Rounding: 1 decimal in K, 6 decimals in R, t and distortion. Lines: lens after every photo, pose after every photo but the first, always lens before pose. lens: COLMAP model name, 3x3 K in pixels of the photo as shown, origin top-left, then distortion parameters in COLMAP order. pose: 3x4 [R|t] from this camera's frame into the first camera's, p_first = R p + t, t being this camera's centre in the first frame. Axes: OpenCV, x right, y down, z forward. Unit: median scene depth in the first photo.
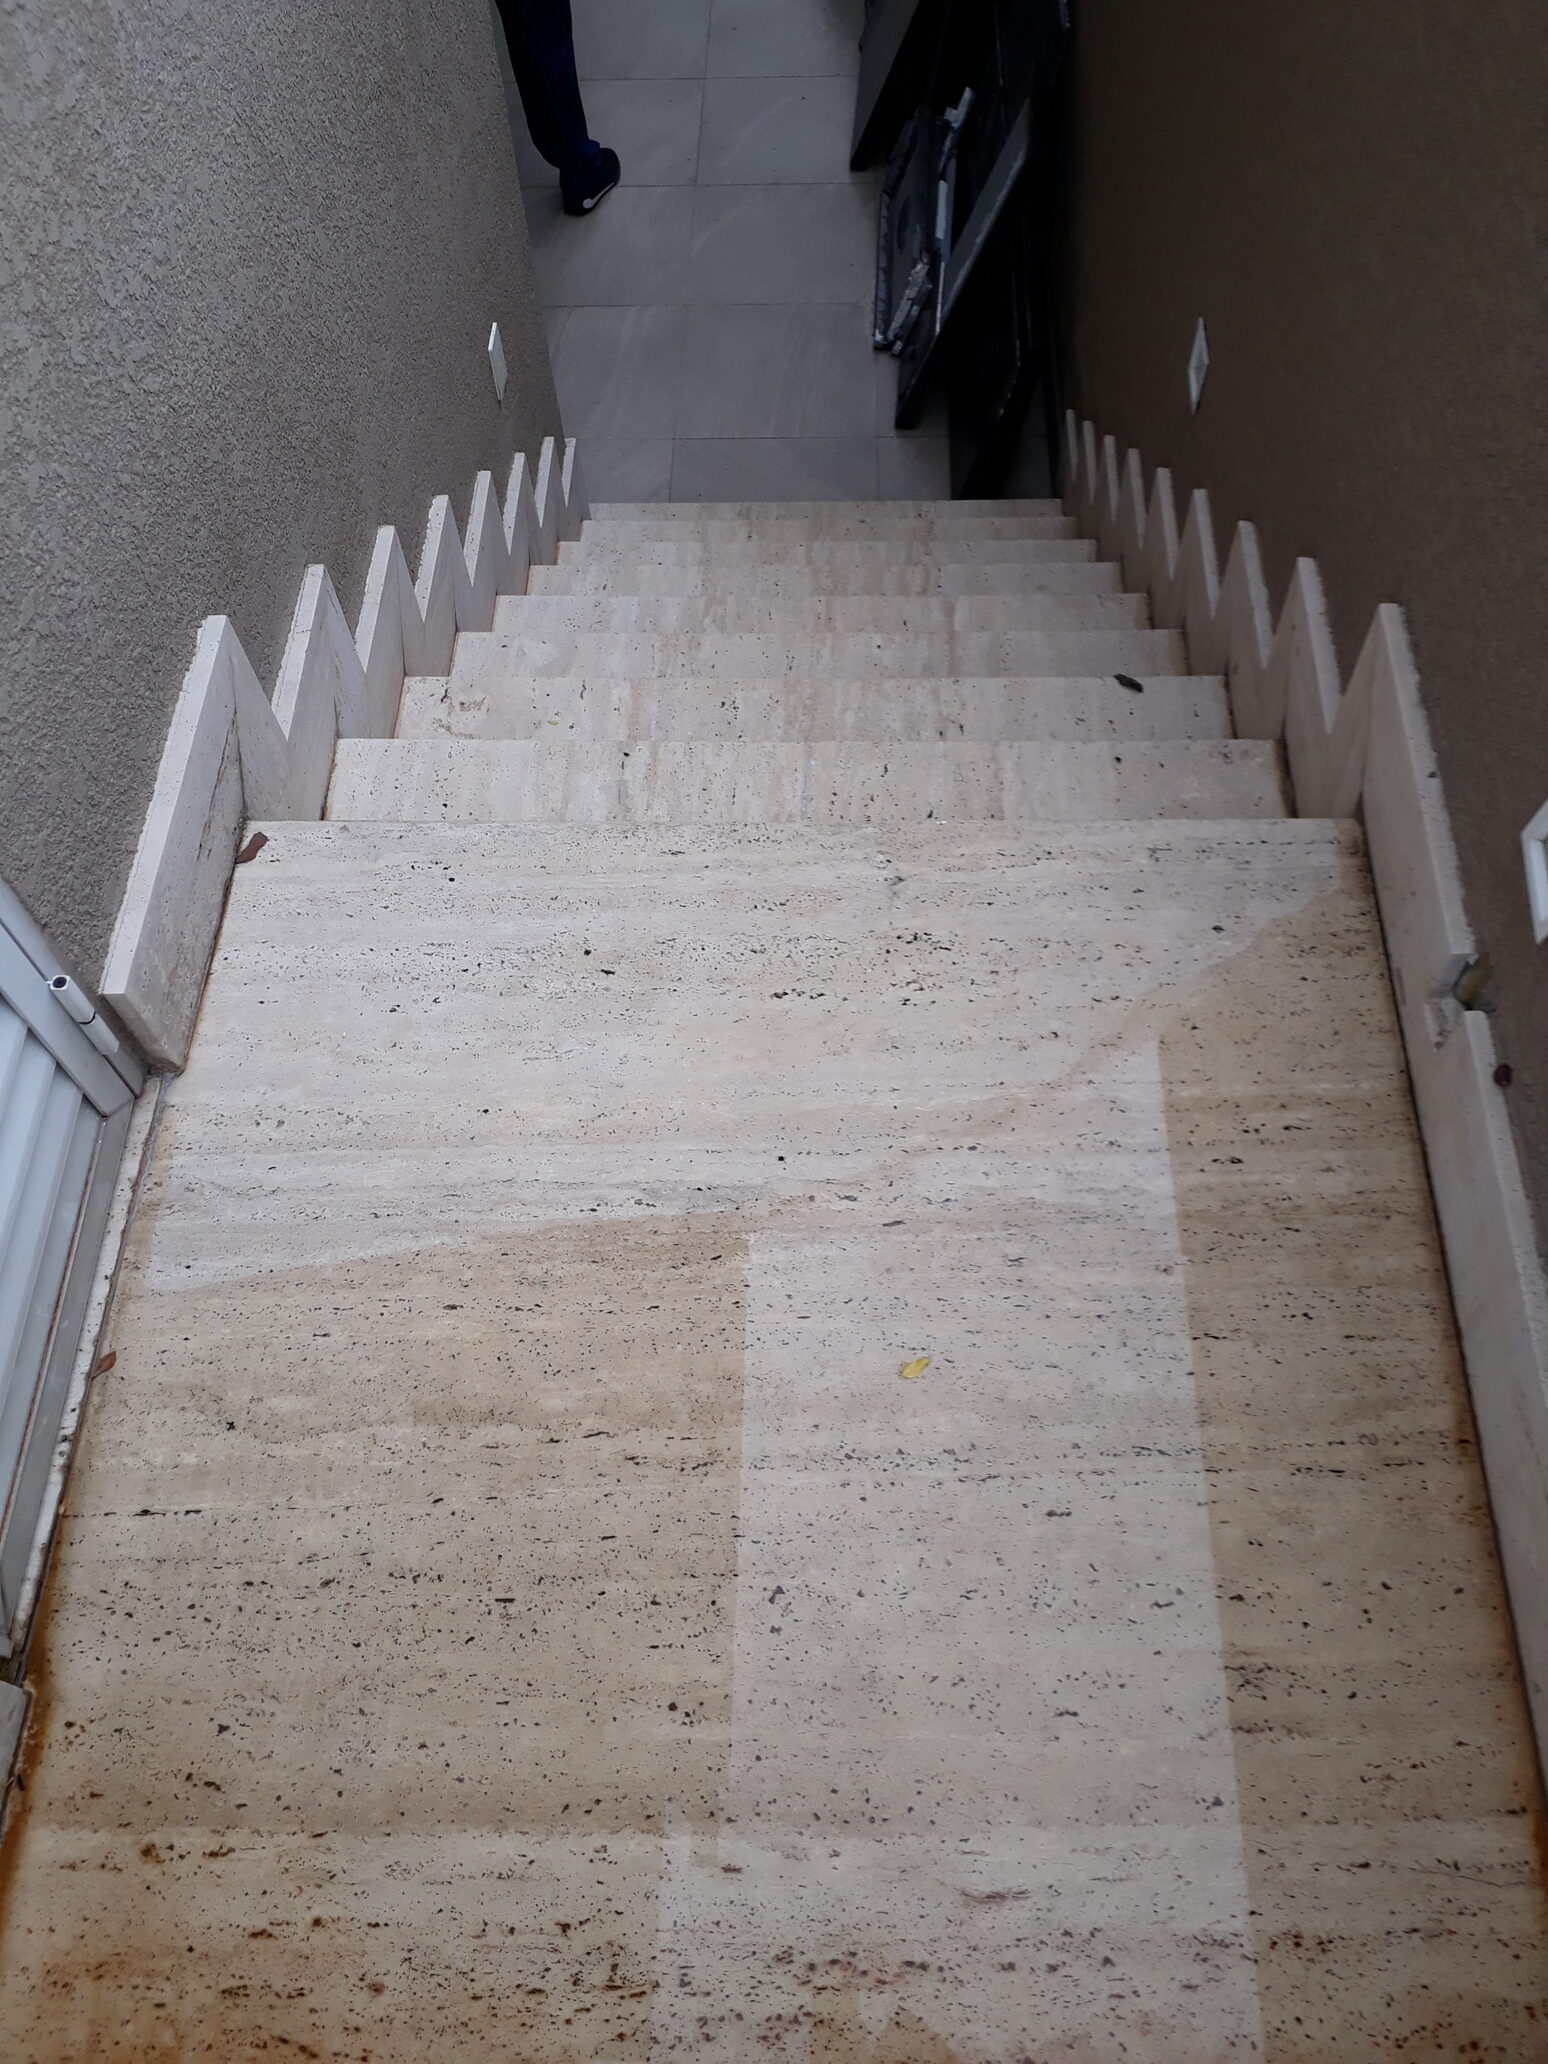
lens RADIAL K [[1617.0, 0, 777.9], [0, 1617.0, 1004.6], [0, 0, 1]] dist [0.088820, -0.109962]
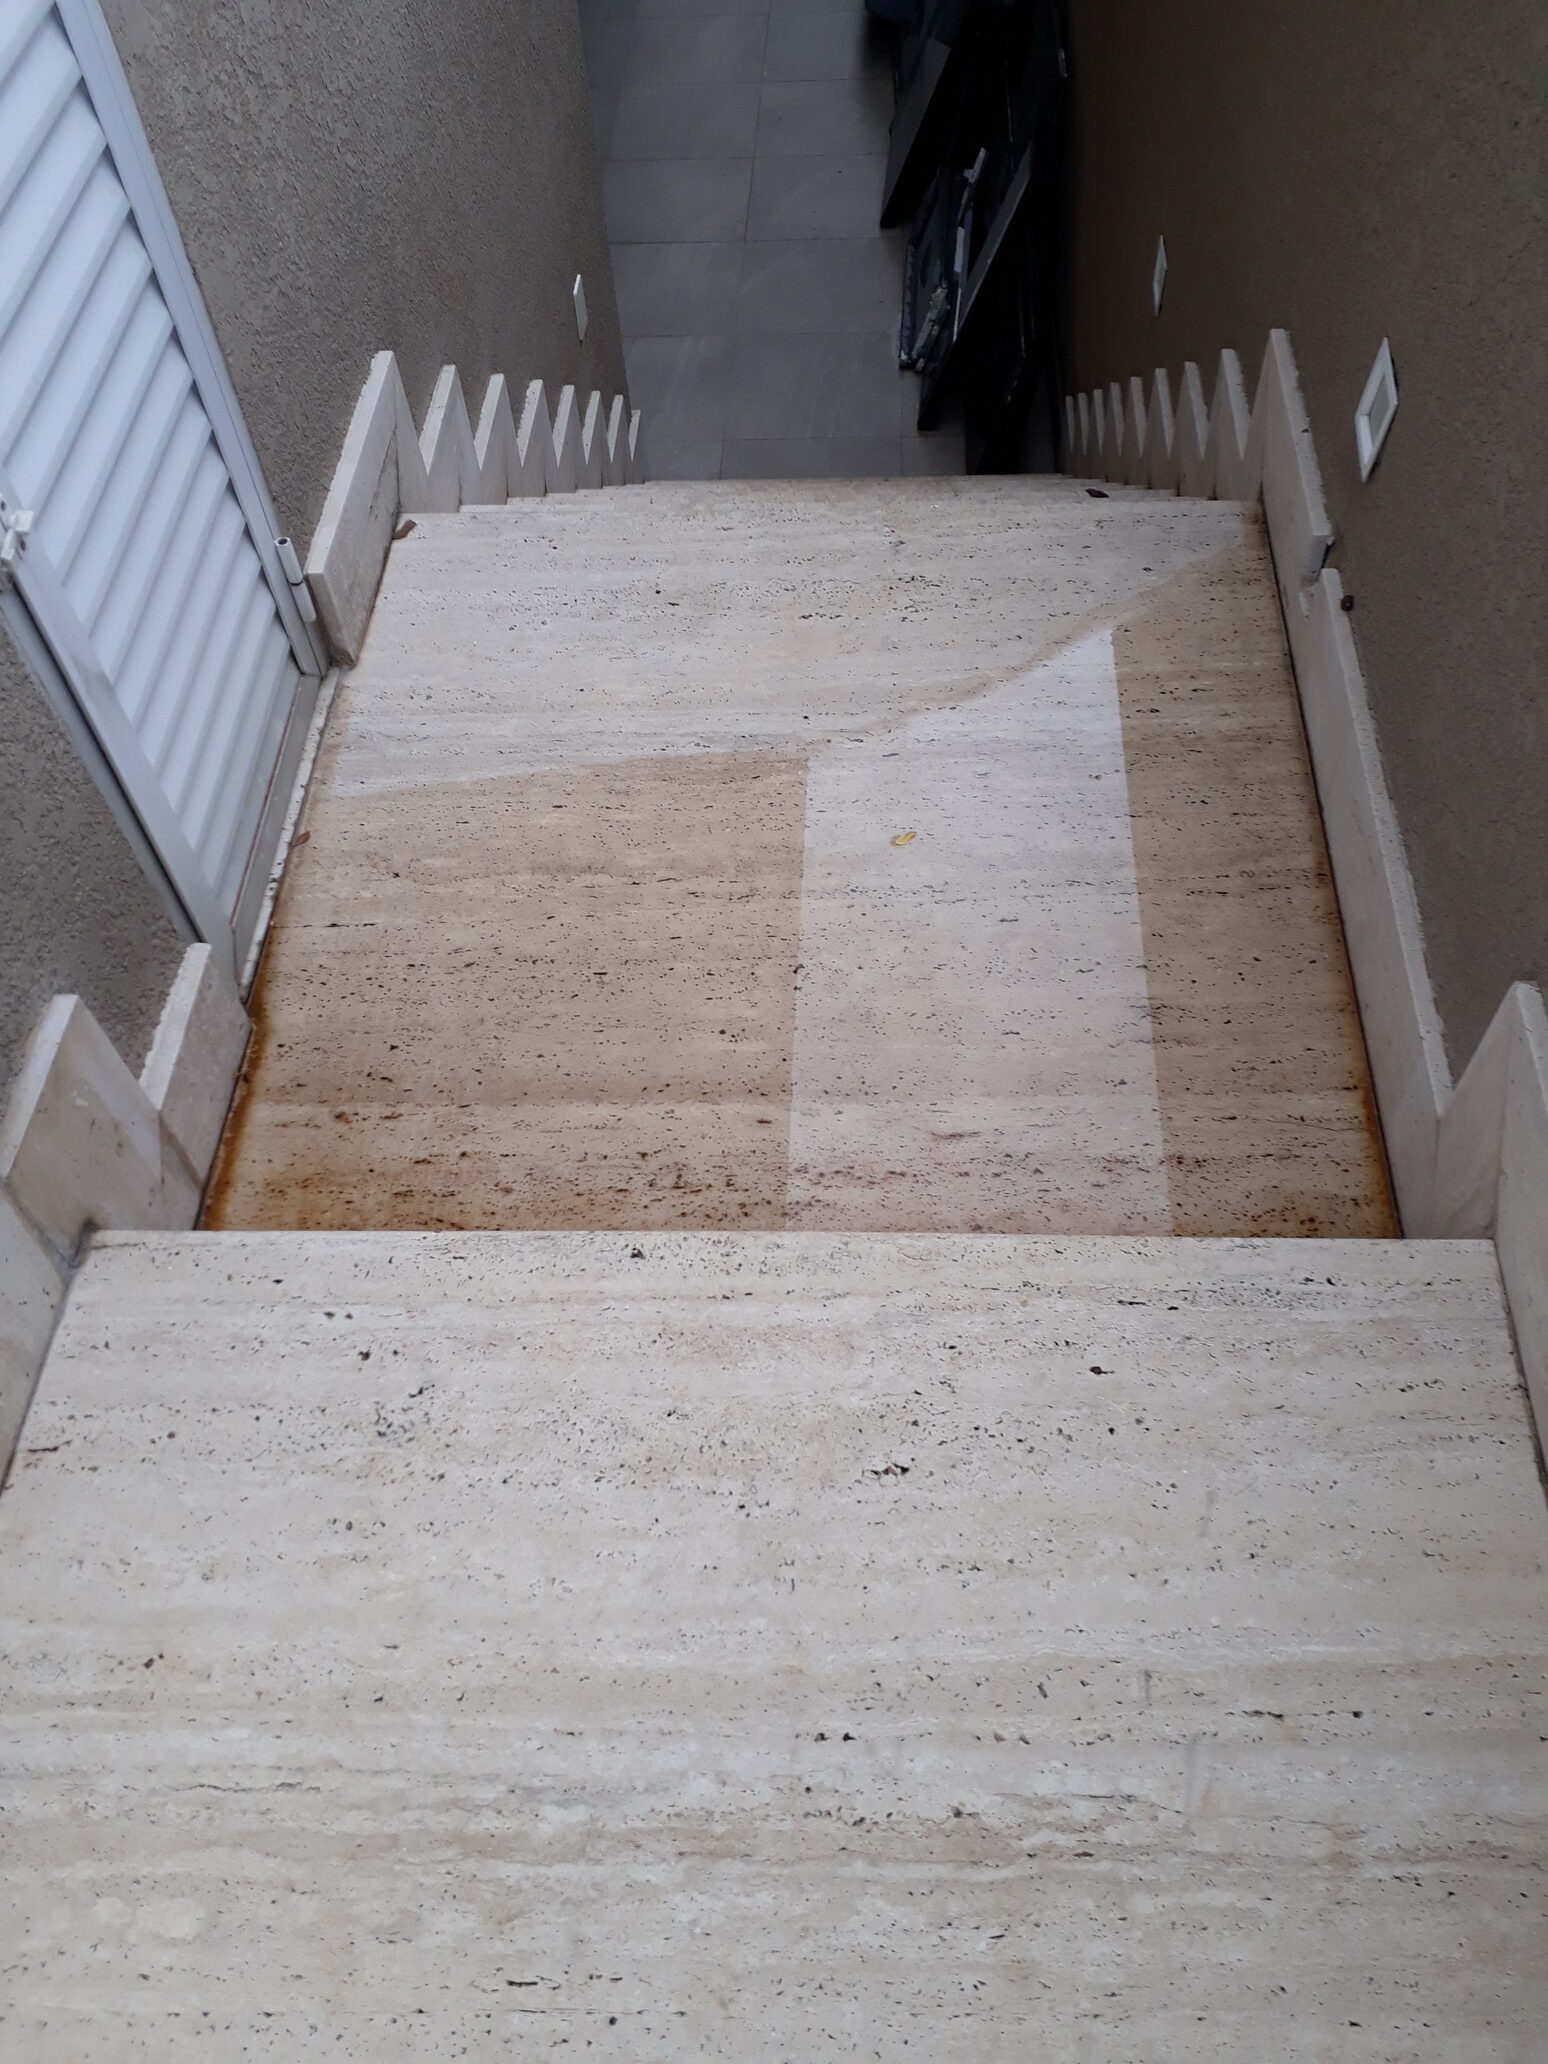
lens RADIAL K [[1659.5, 0, 753.0], [0, 1659.5, 1033.8], [0, 0, 1]] dist [0.227115, -0.431875]
pose [[0.999299, 0.008577, -0.036434, 0.011168], [-0.012631, 0.993567, -0.112540, 0.540964], [0.035234, 0.112921, 0.992979, -0.349662]]
